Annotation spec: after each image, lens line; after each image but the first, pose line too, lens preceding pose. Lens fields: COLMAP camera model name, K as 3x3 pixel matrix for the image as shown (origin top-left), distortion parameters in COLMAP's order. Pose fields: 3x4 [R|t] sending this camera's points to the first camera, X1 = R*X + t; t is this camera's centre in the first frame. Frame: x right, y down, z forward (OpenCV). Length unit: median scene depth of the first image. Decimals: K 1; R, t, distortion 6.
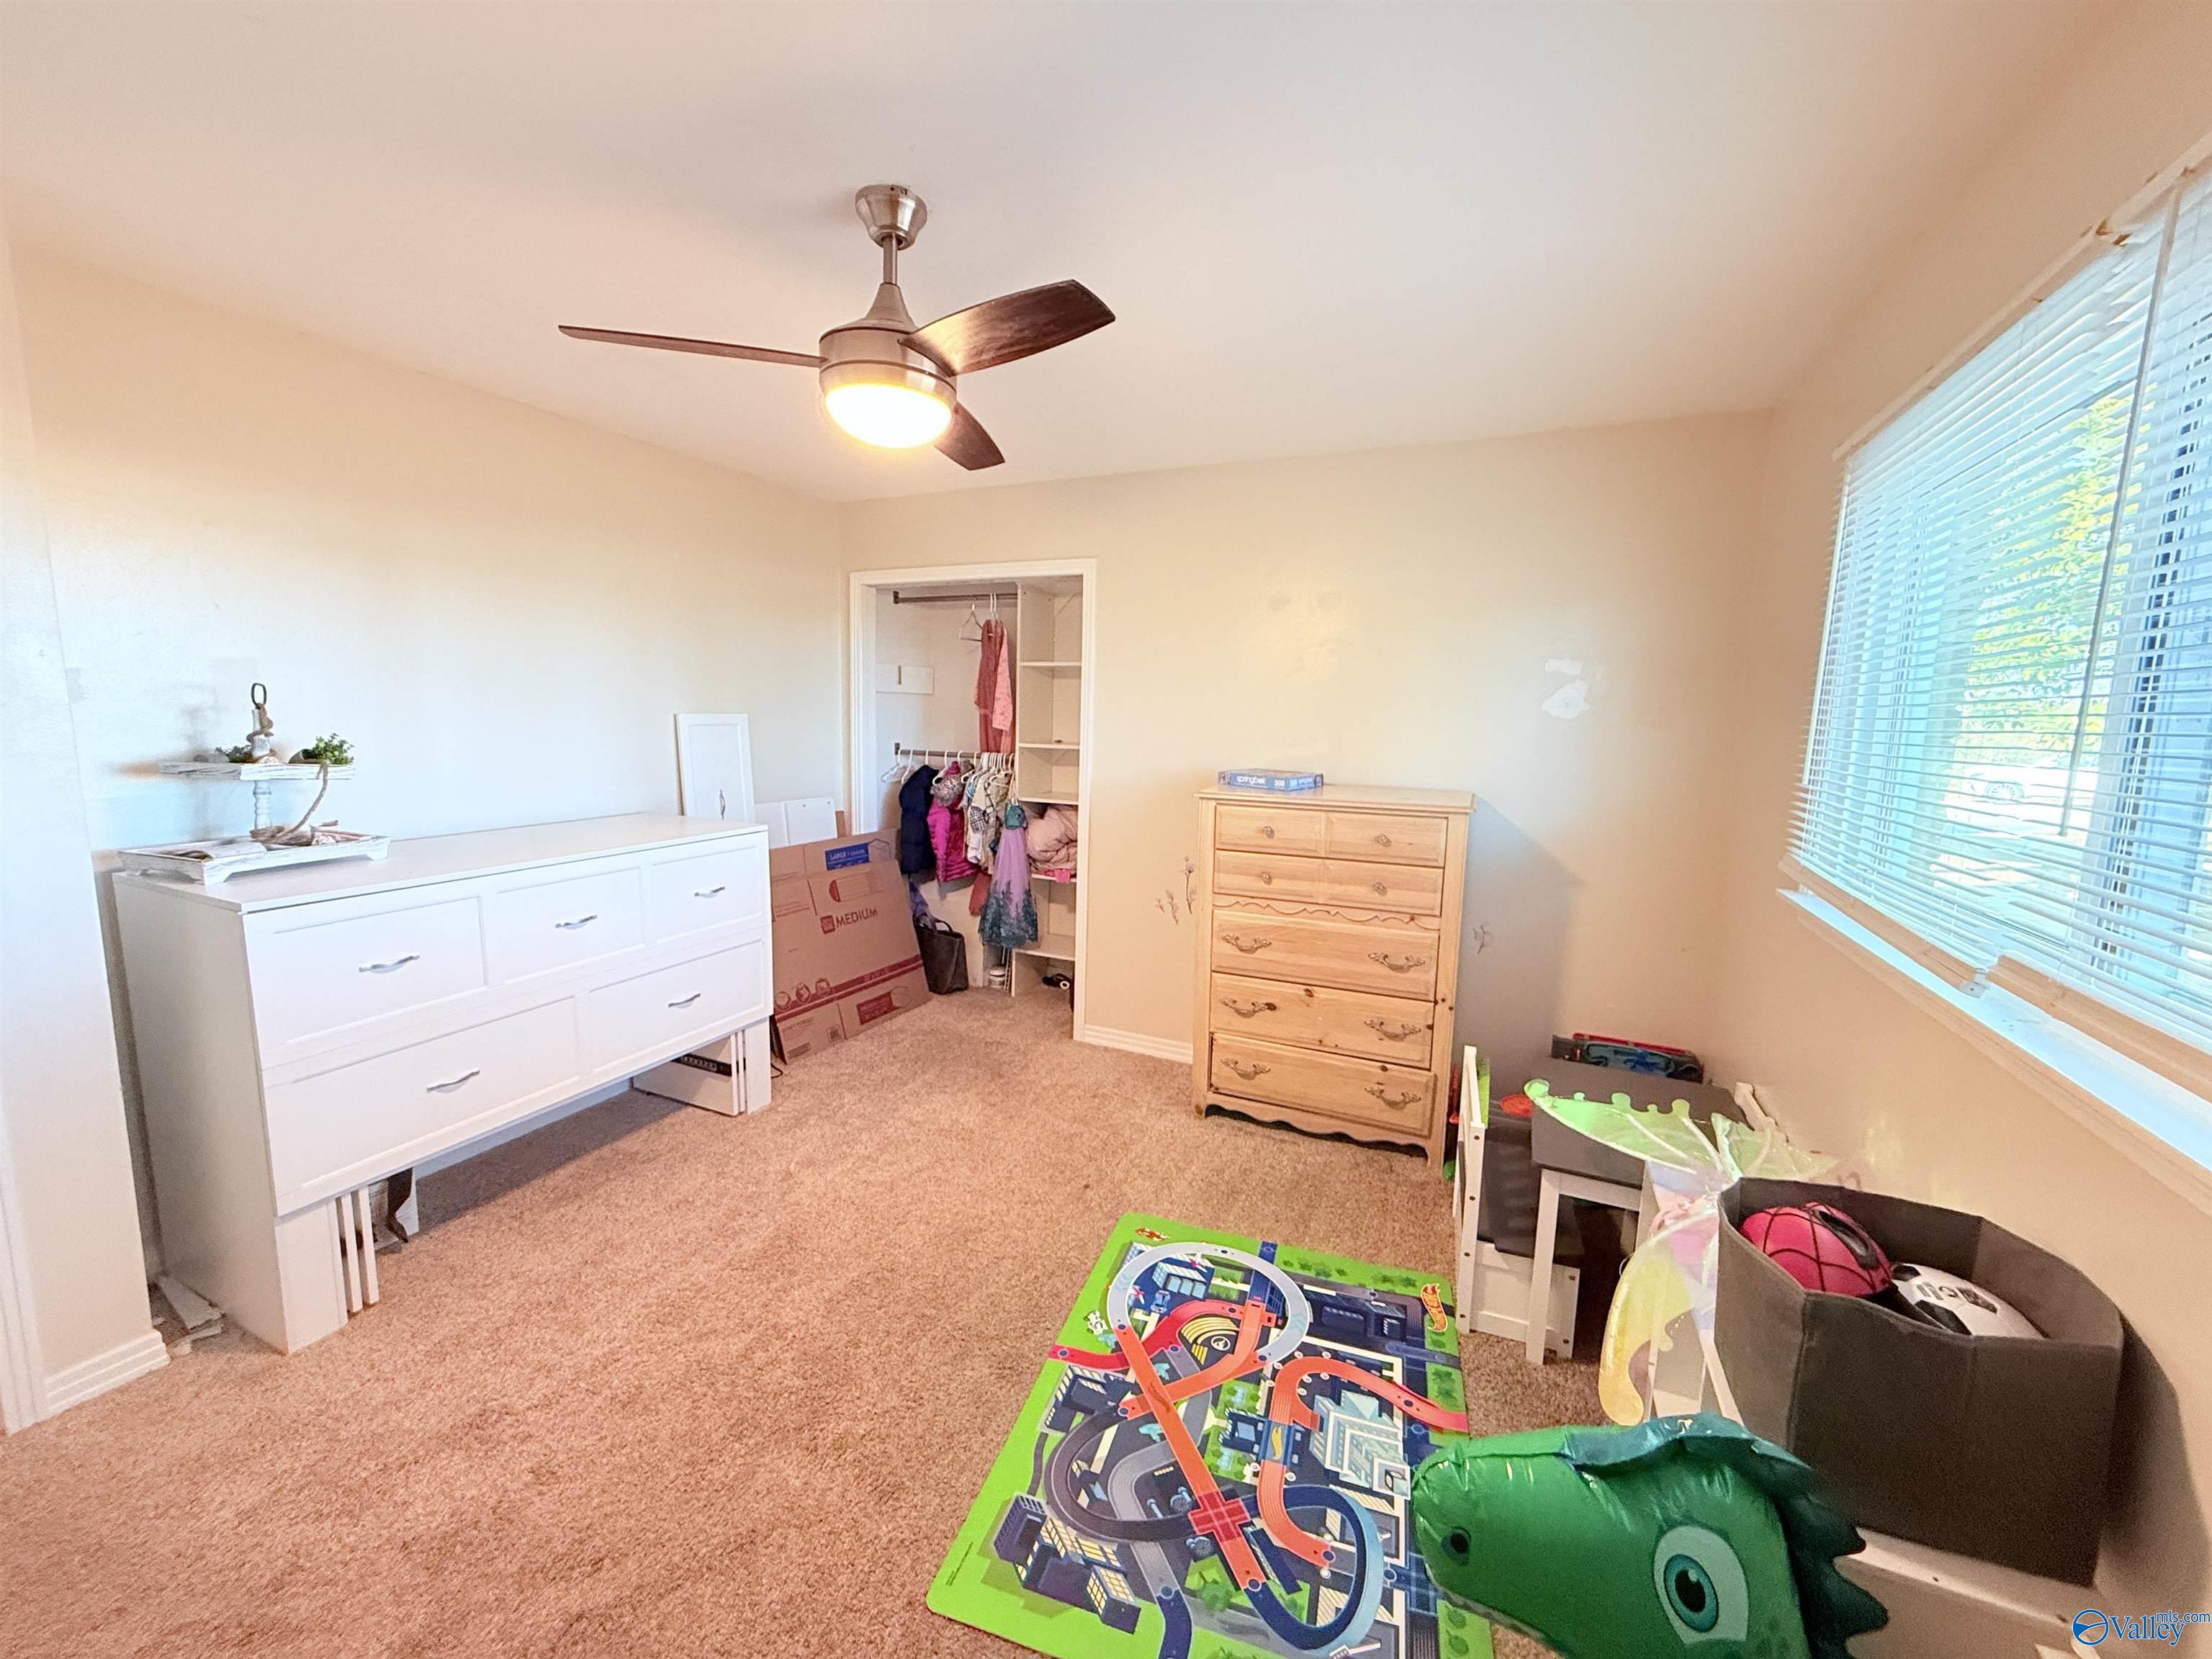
lens RADIAL K [[886.0, 0, 1102.0], [0, 886.0, 815.0], [0, 0, 1]] dist [-0.000591, 0.000114]
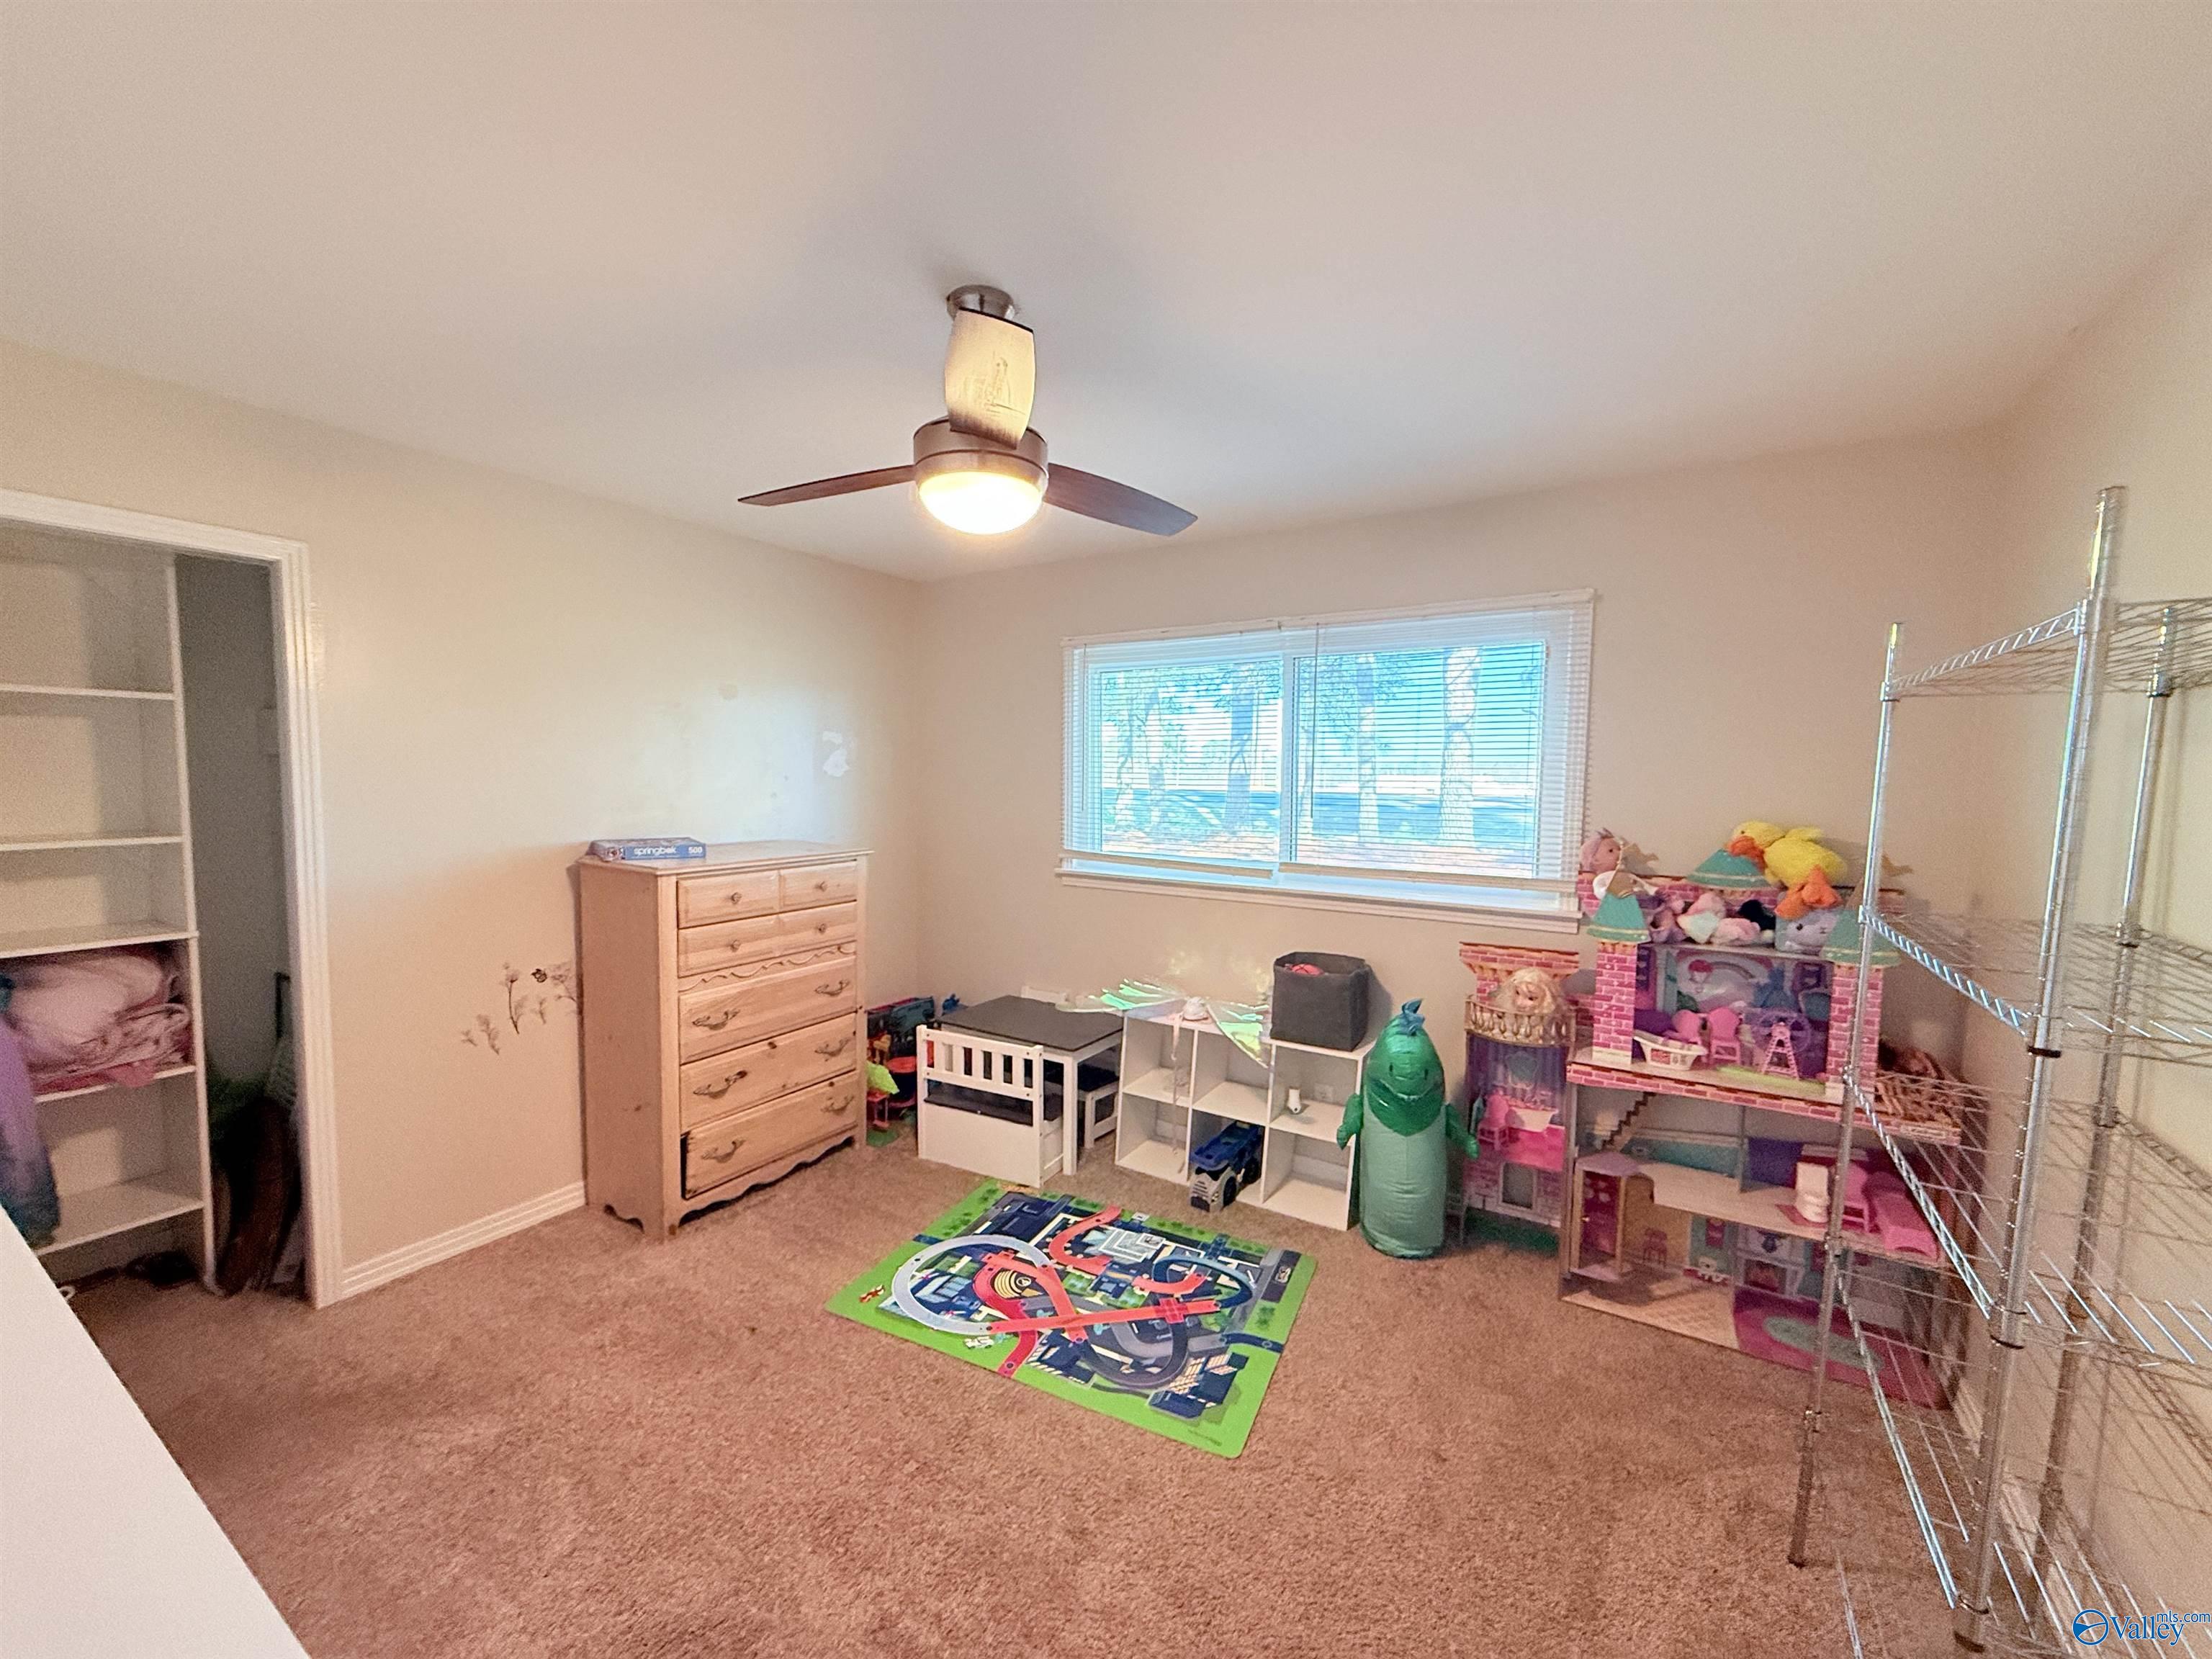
lens RADIAL K [[886.0, 0, 1102.0], [0, 886.0, 815.0], [0, 0, 1]] dist [-0.000591, 0.000114]
pose [[0.115832, -0.067635, 0.990963, -1.004989], [0.104661, 0.992956, 0.055538, -0.116145], [-0.987739, 0.097282, 0.122095, 0.636937]]
